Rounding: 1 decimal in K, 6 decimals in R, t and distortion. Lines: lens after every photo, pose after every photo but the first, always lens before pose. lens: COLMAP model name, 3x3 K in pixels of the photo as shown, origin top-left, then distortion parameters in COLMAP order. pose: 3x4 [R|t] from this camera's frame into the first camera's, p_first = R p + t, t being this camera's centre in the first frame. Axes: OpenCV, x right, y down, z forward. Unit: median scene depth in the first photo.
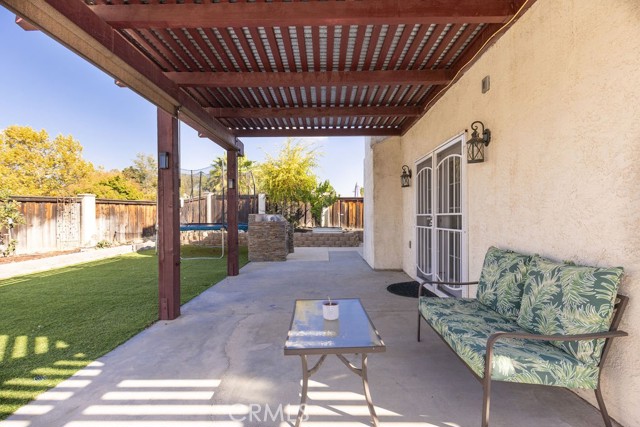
lens RADIAL K [[294.6, 0, 308.6], [0, 294.6, 215.2], [0, 0, 1]] dist [-0.004520, 0.001046]
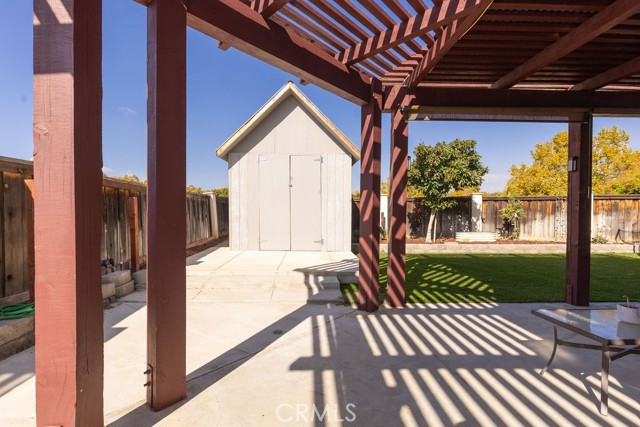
lens RADIAL K [[294.6, 0, 316.6], [0, 294.6, 214.4], [0, 0, 1]] dist [-0.004520, 0.001046]
pose [[0.055362, 0.018966, -0.998286, 0.338498], [-0.006256, 0.999807, 0.018648, -0.003953], [0.998447, 0.005213, 0.055470, -0.027687]]
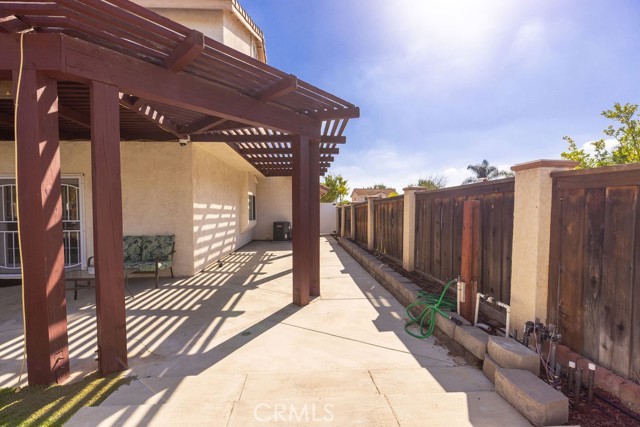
lens RADIAL K [[287.1, 0, 324.2], [0, 287.1, 216.1], [0, 0, 1]] dist [0.004573, -0.003279]
pose [[-0.092871, -0.015725, 0.995554, -0.746970], [0.001309, 0.999872, 0.015915, -0.033347], [-0.995677, 0.002781, -0.092839, -0.167189]]
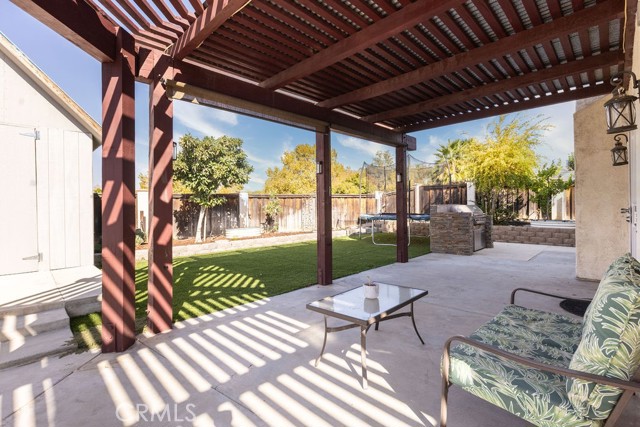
lens RADIAL K [[294.6, 0, 317.1], [0, 294.6, 206.1], [0, 0, 1]] dist [-0.004520, 0.001046]
pose [[0.723216, -0.005824, -0.690597, 0.252635], [0.008367, 0.999965, 0.000329, -0.004272], [0.690571, -0.006017, 0.723239, 0.003921]]
